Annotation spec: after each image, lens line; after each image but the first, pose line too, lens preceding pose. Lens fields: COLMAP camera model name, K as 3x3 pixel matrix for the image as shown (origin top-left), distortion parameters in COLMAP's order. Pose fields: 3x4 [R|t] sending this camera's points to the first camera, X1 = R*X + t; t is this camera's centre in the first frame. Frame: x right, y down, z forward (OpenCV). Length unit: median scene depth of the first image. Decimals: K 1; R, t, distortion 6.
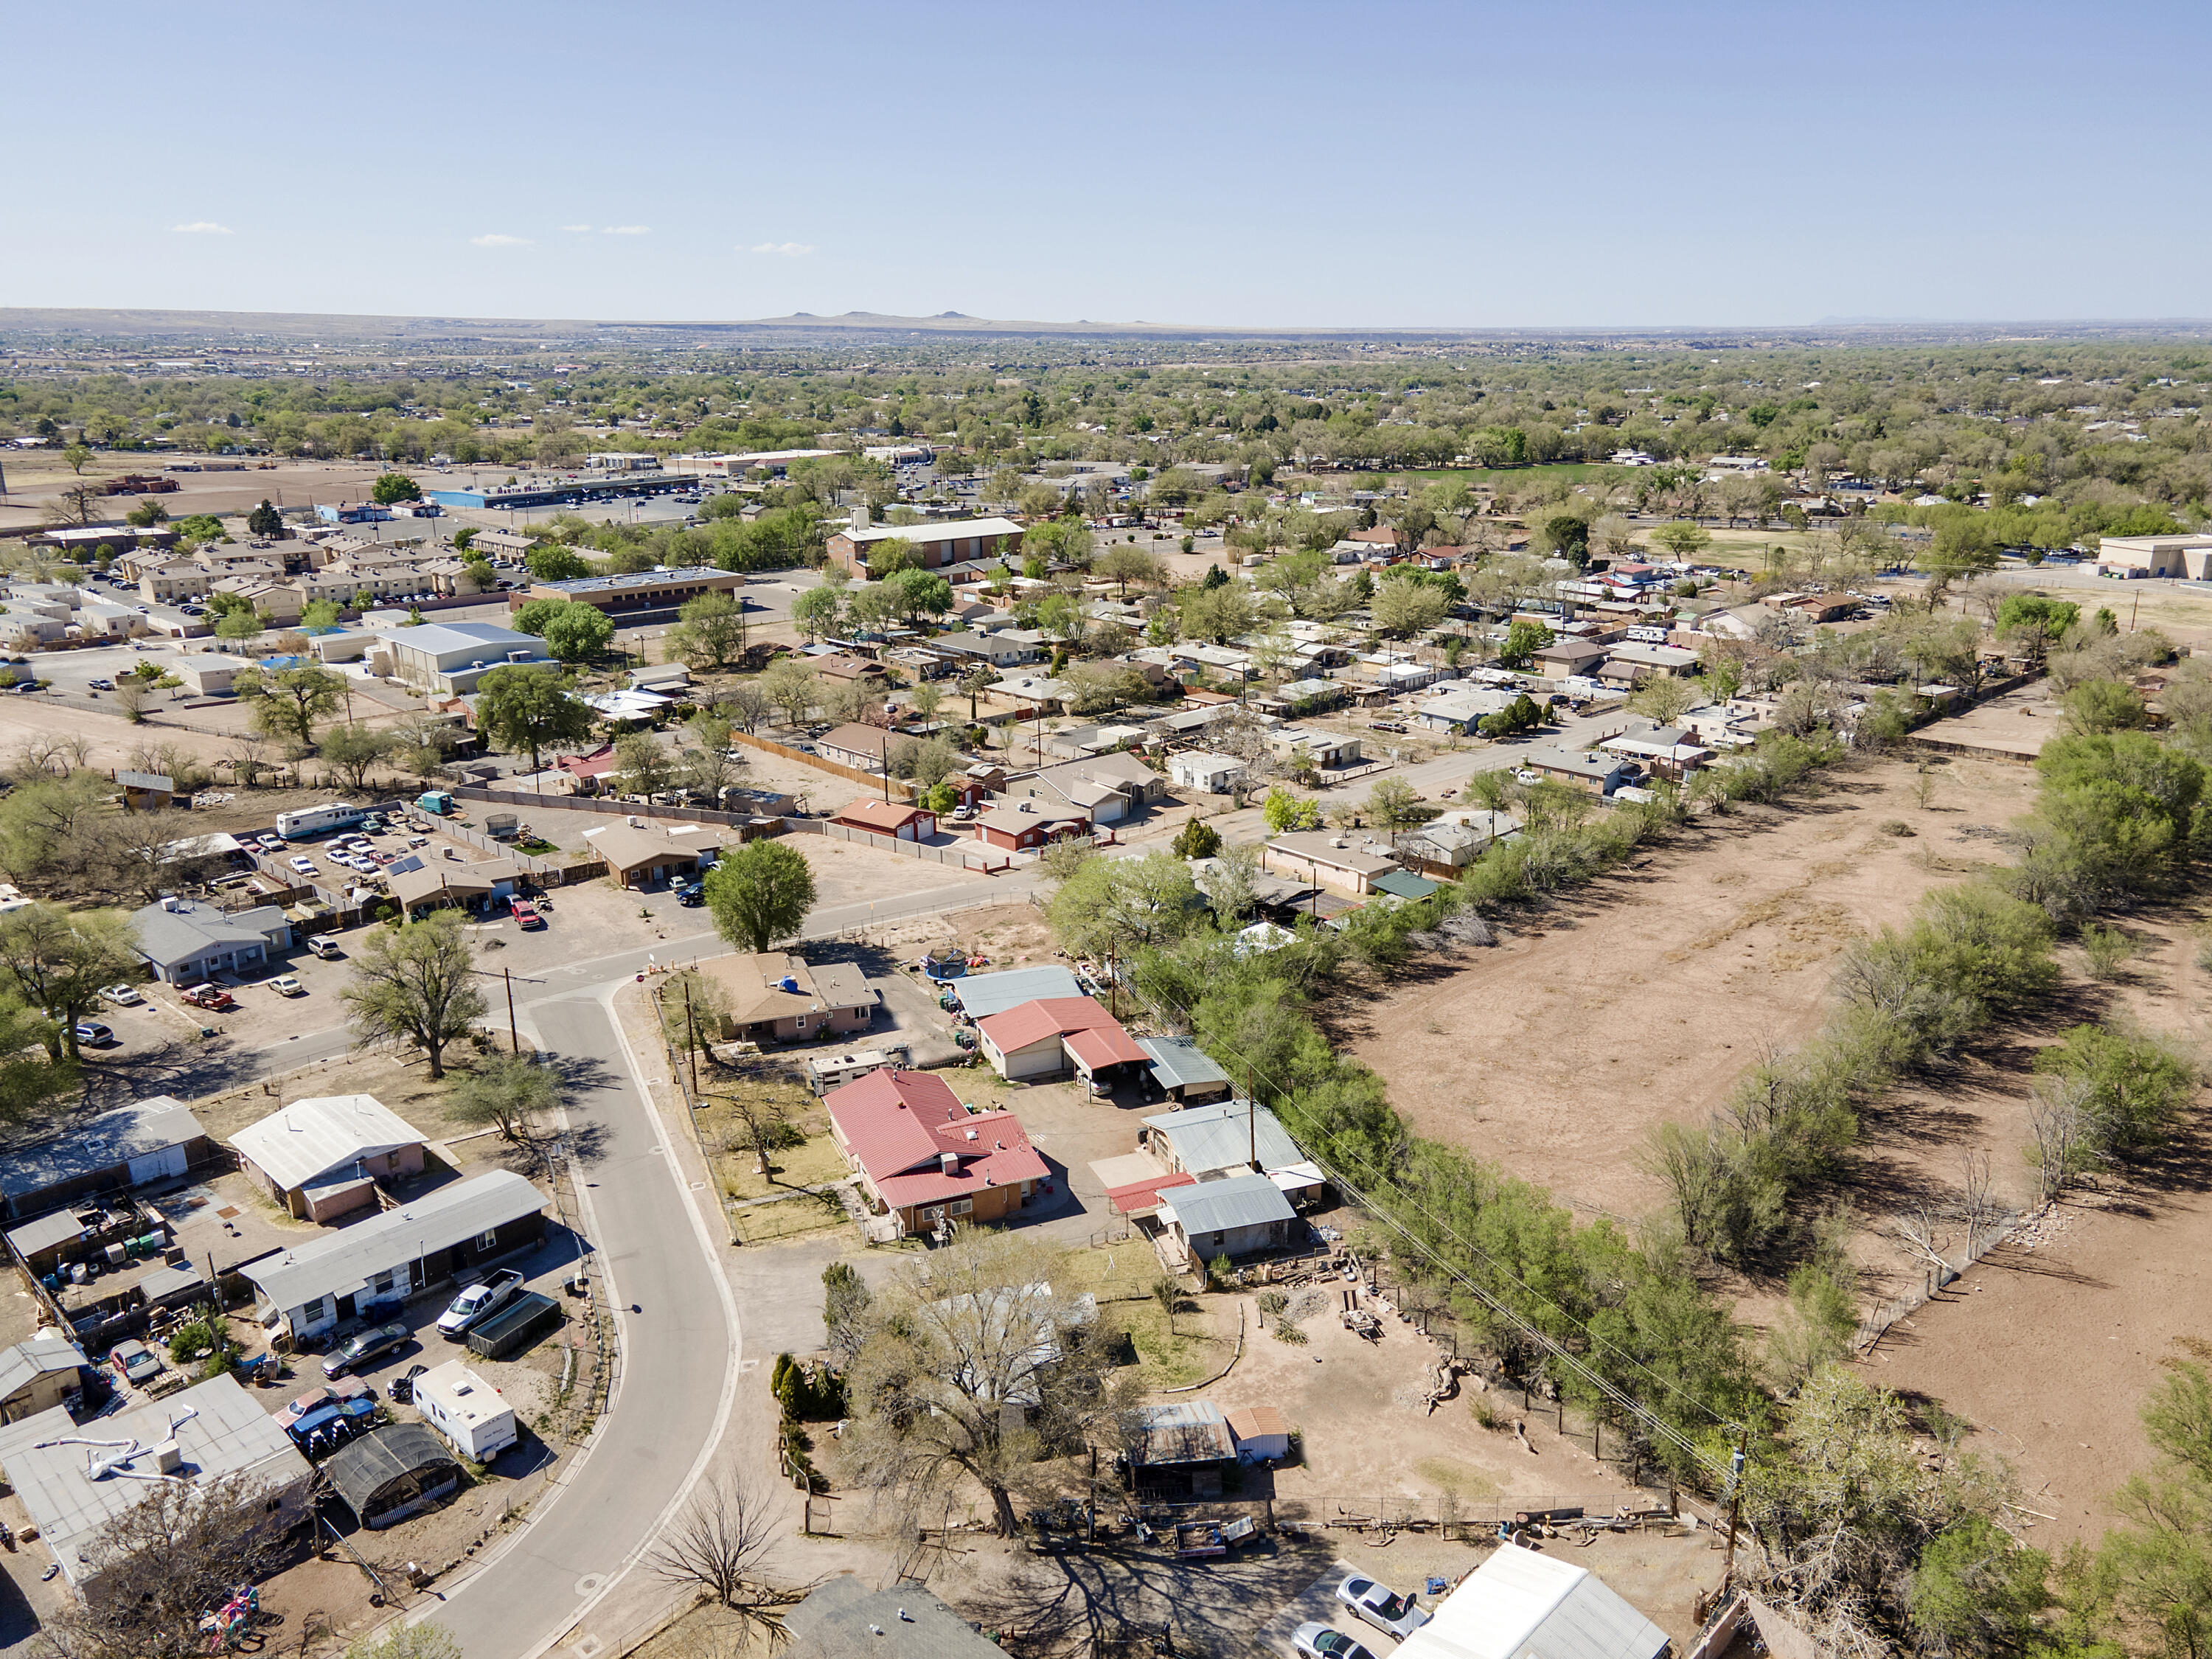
lens RADIAL K [[1634.0, 0, 1106.0], [0, 1634.0, 829.5], [0, 0, 1]] dist [0.032191, 0.000560]
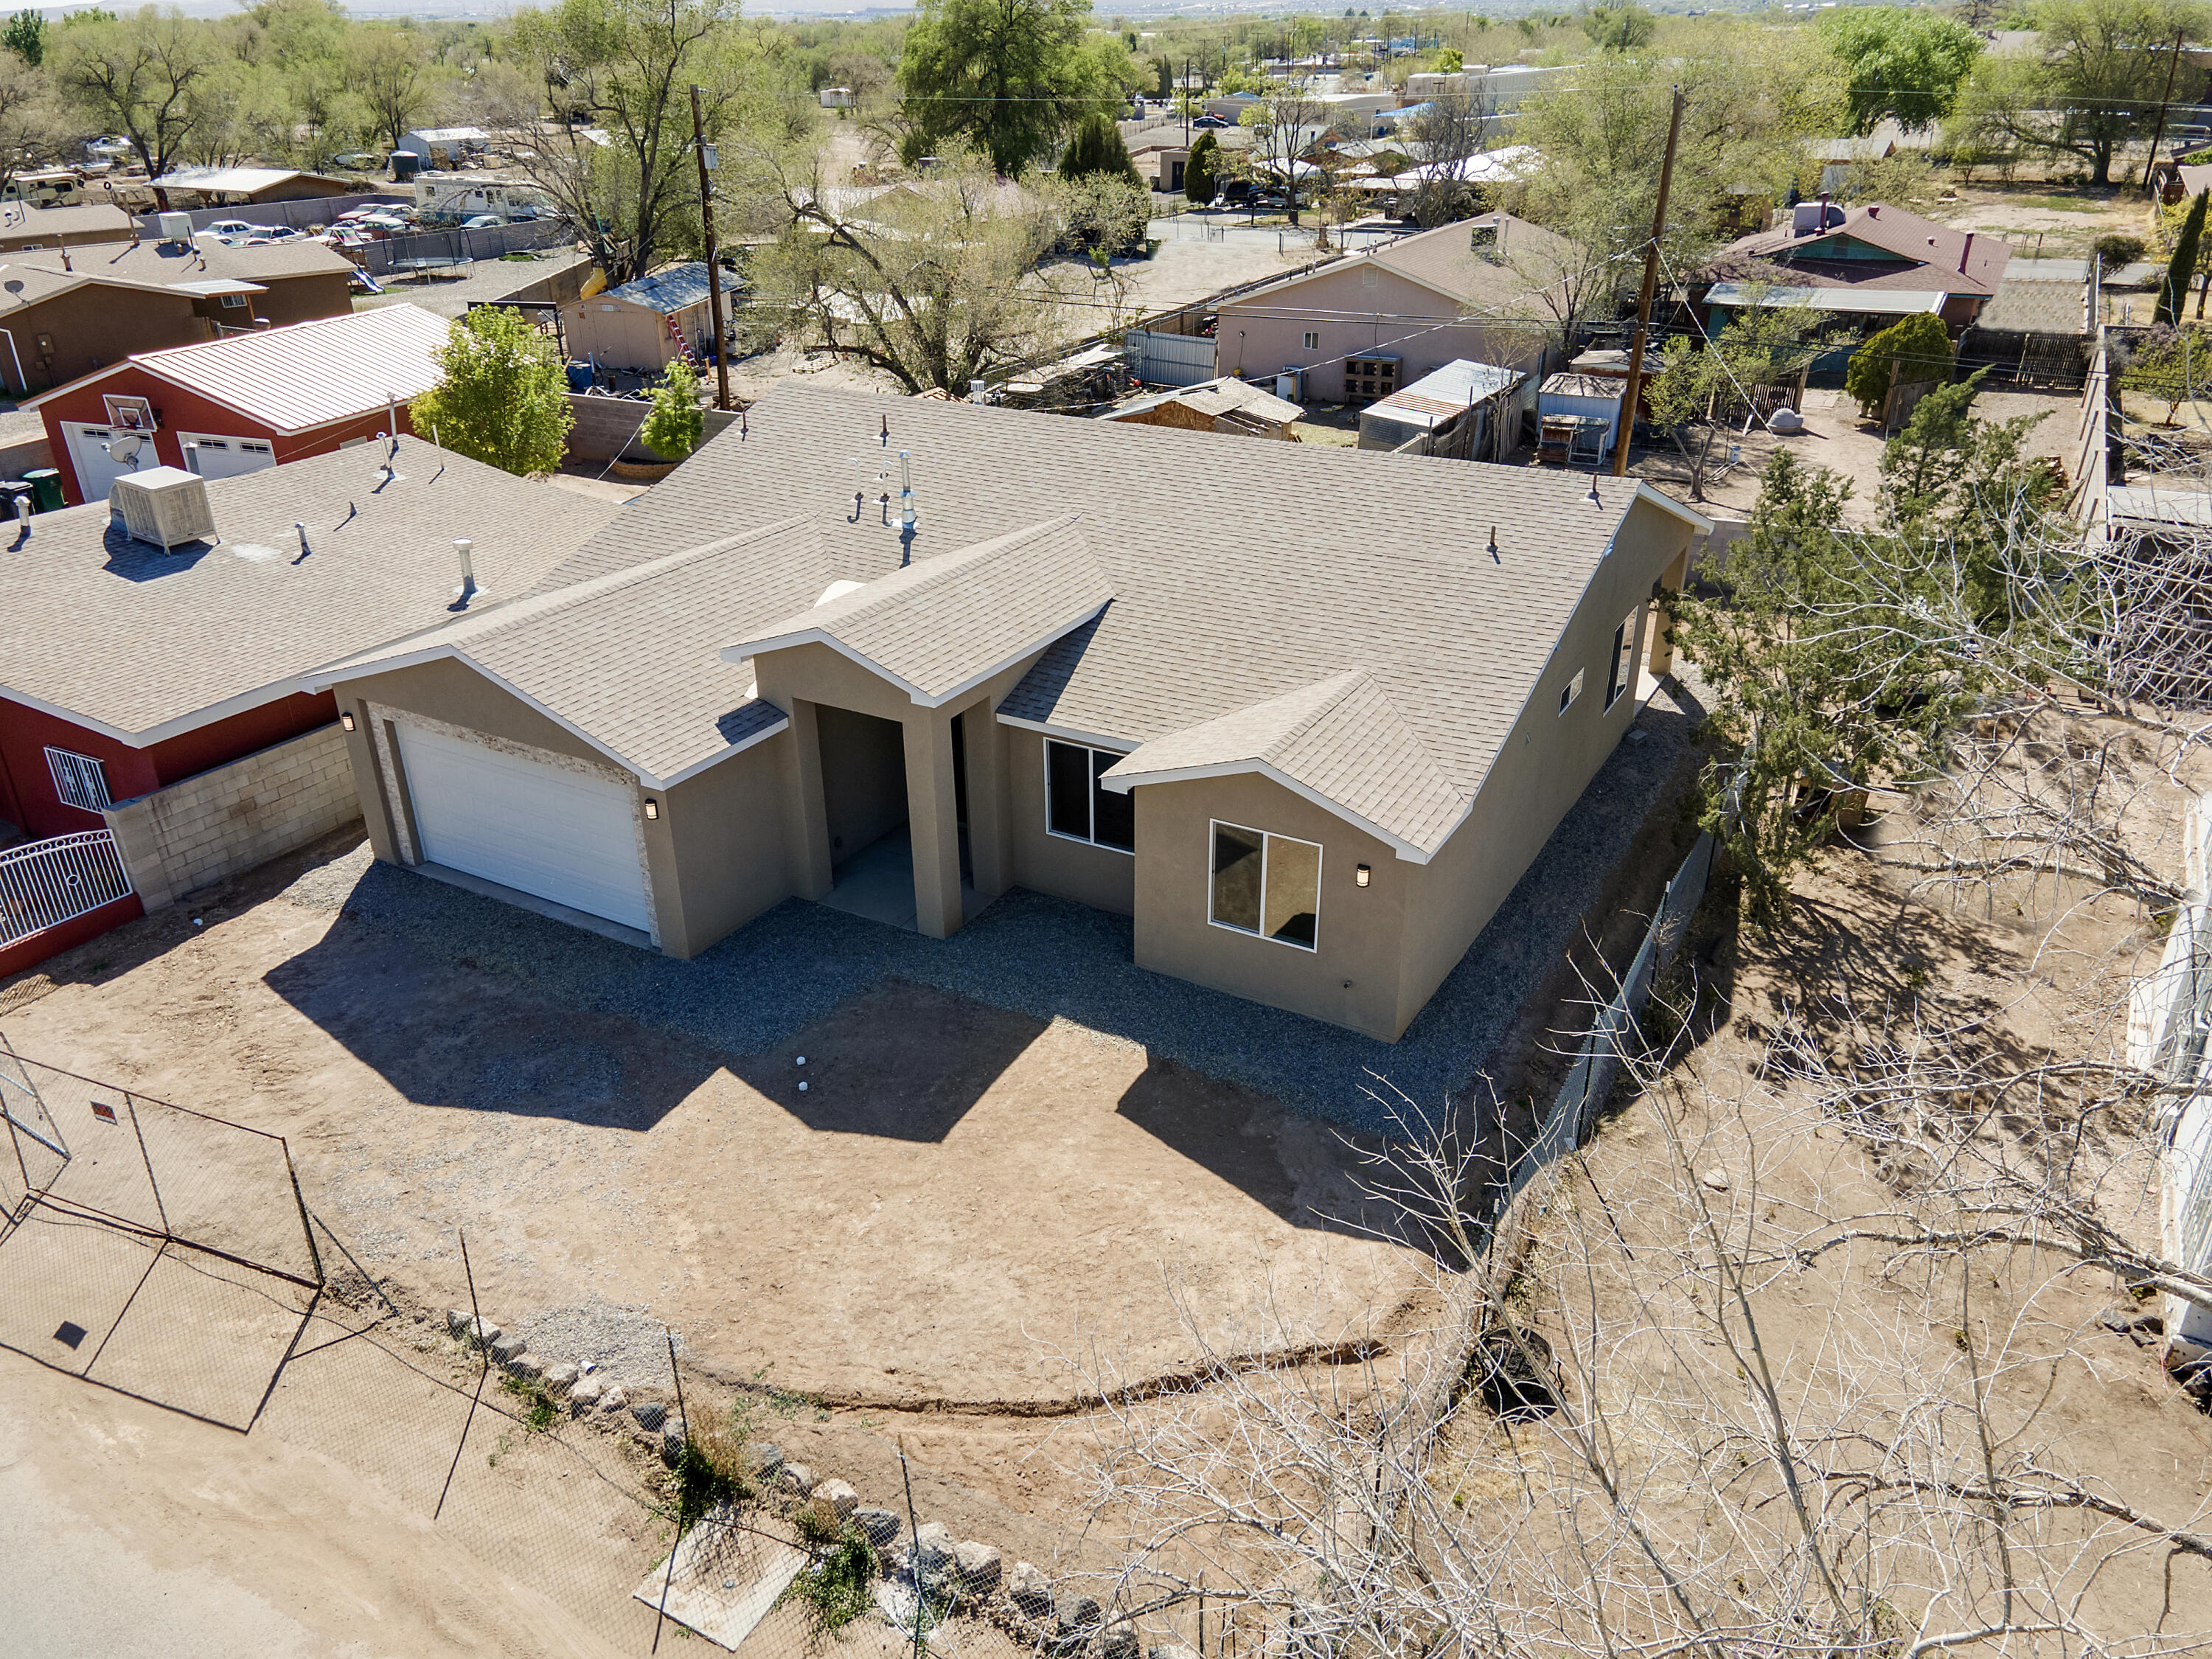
lens RADIAL K [[1634.0, 0, 1106.0], [0, 1634.0, 829.5], [0, 0, 1]] dist [0.032191, 0.000560]
pose [[0.323981, 0.419524, -0.847960, 0.089840], [-0.268690, 0.900198, 0.342710, -0.048819], [0.907106, 0.116806, 0.404369, 0.829907]]
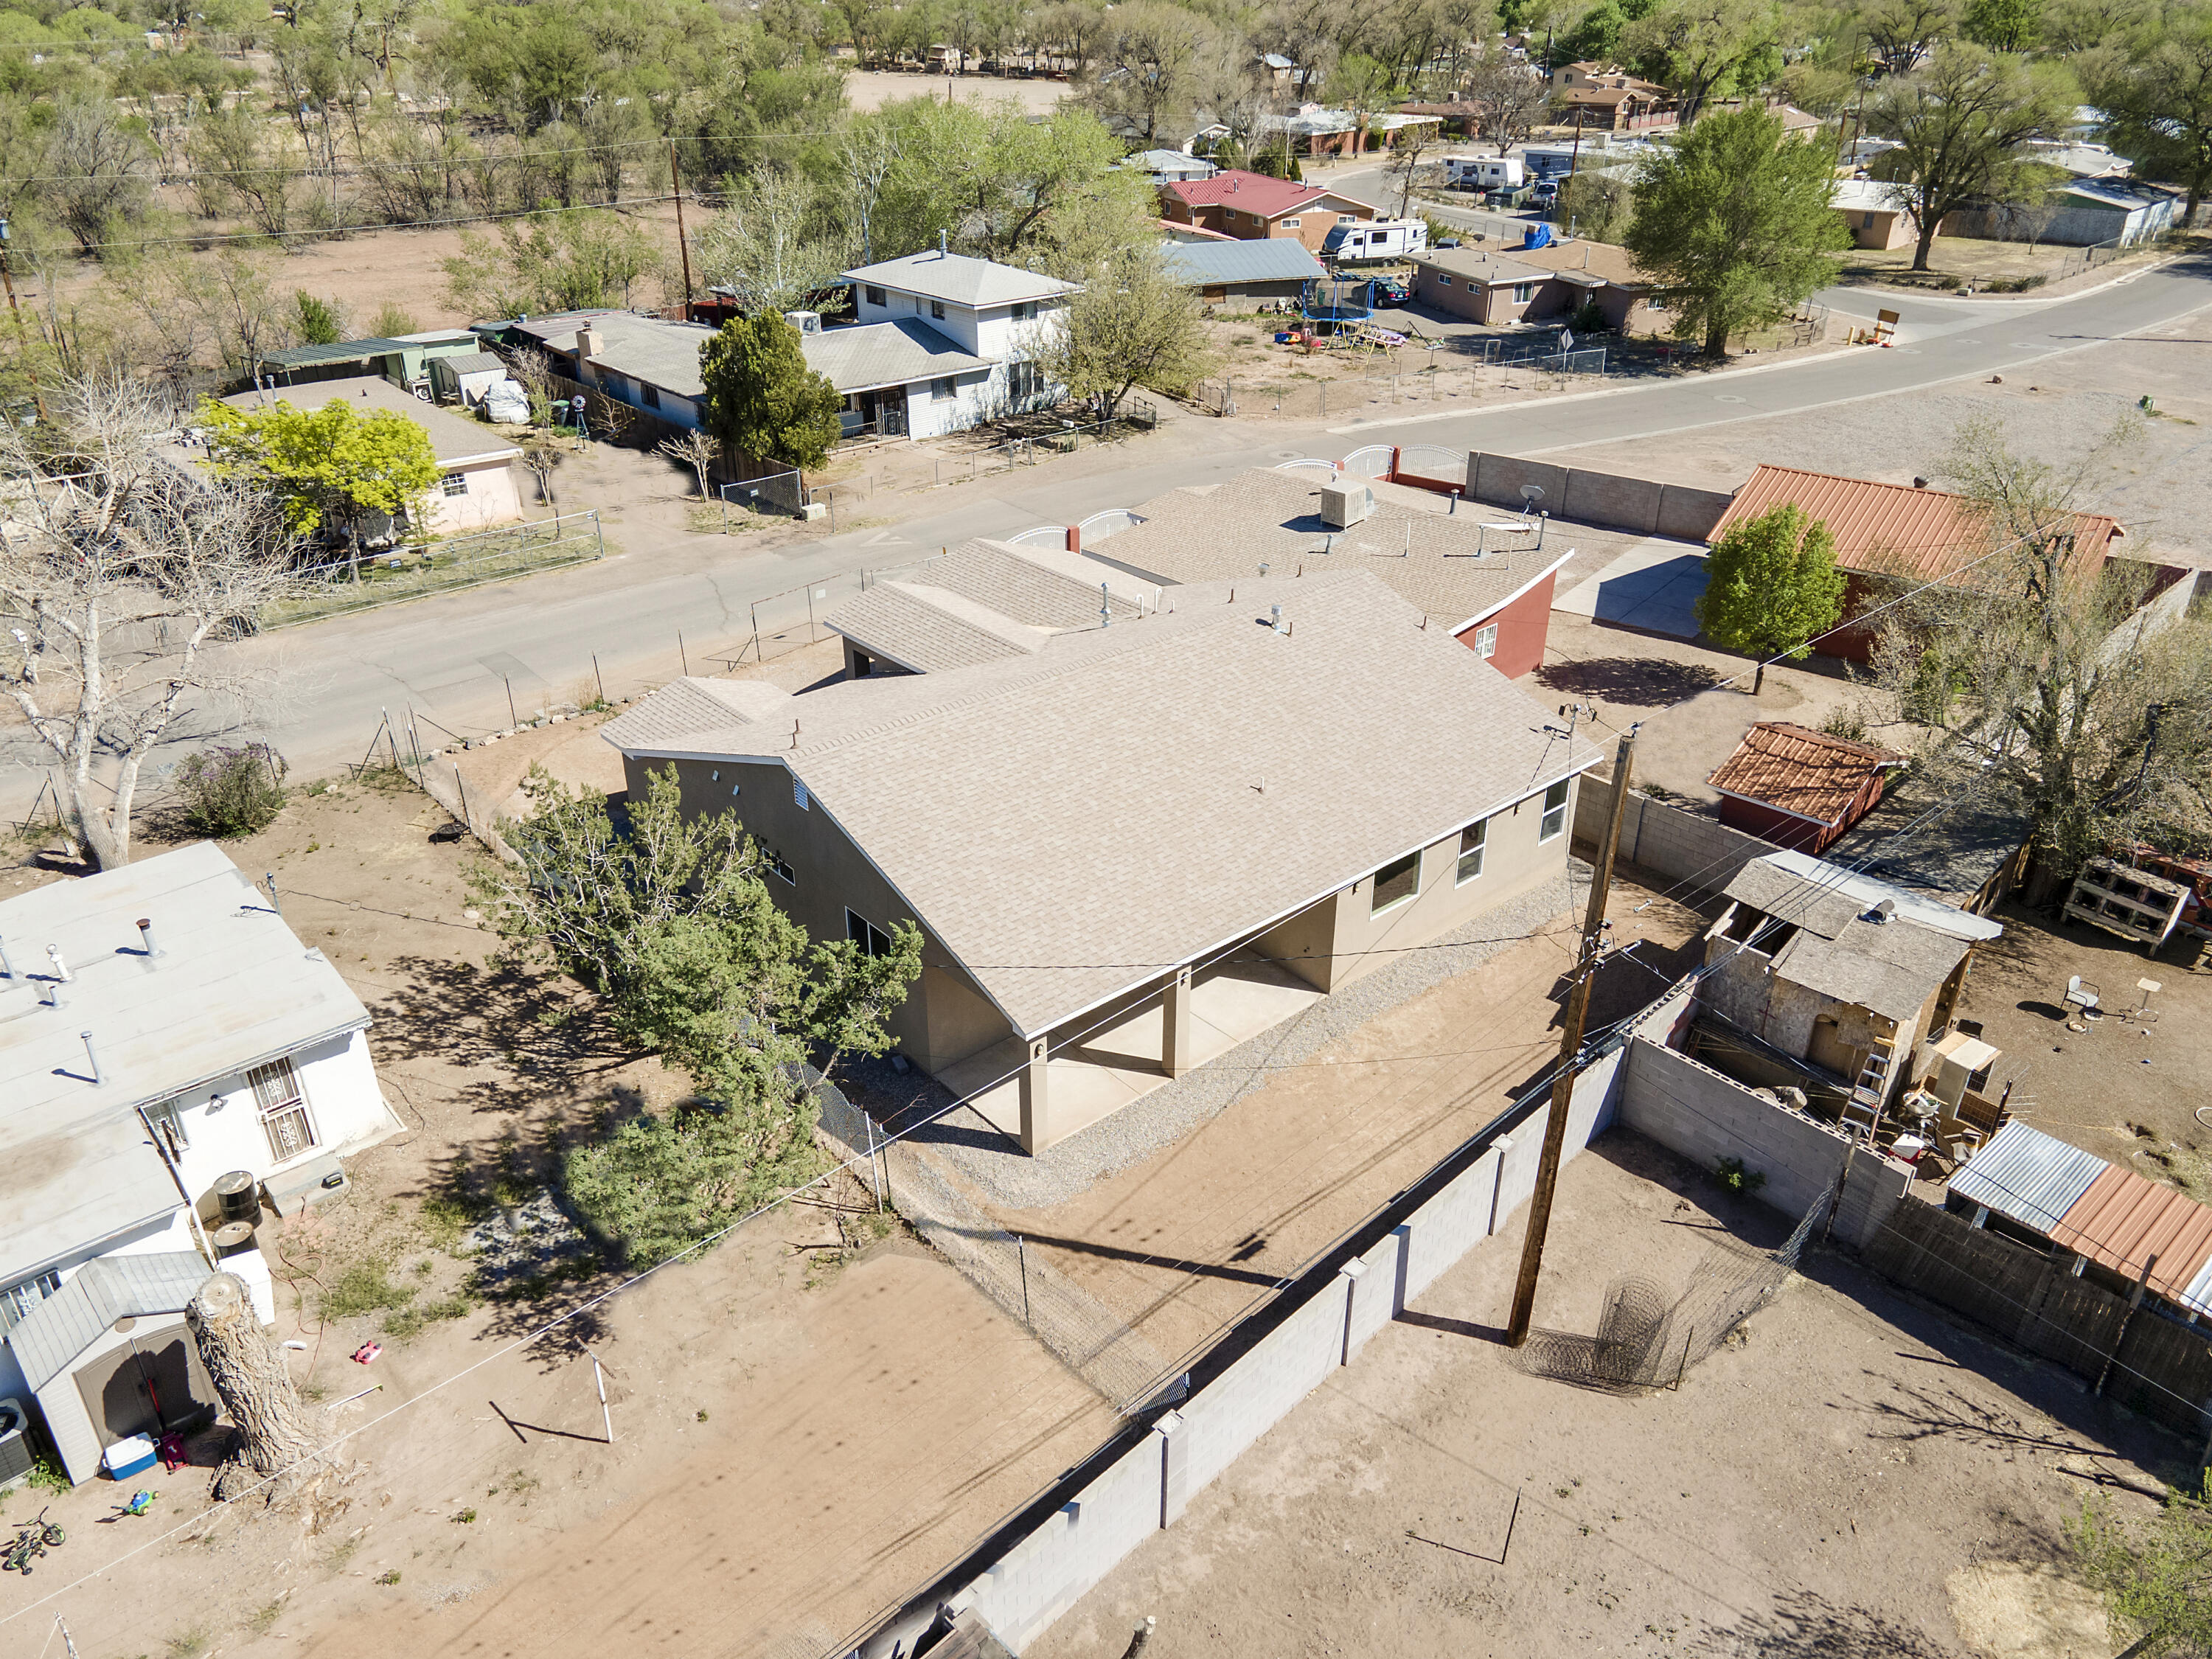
lens RADIAL K [[1560.1, 0, 1093.2], [0, 1560.1, 840.7], [0, 0, 1]] dist [-0.025906, 0.111527]
pose [[-0.999963, 0.002879, 0.008098, -0.012300], [0.007841, 0.691415, 0.722415, -0.120112], [-0.003519, 0.722452, -0.691412, 0.975442]]
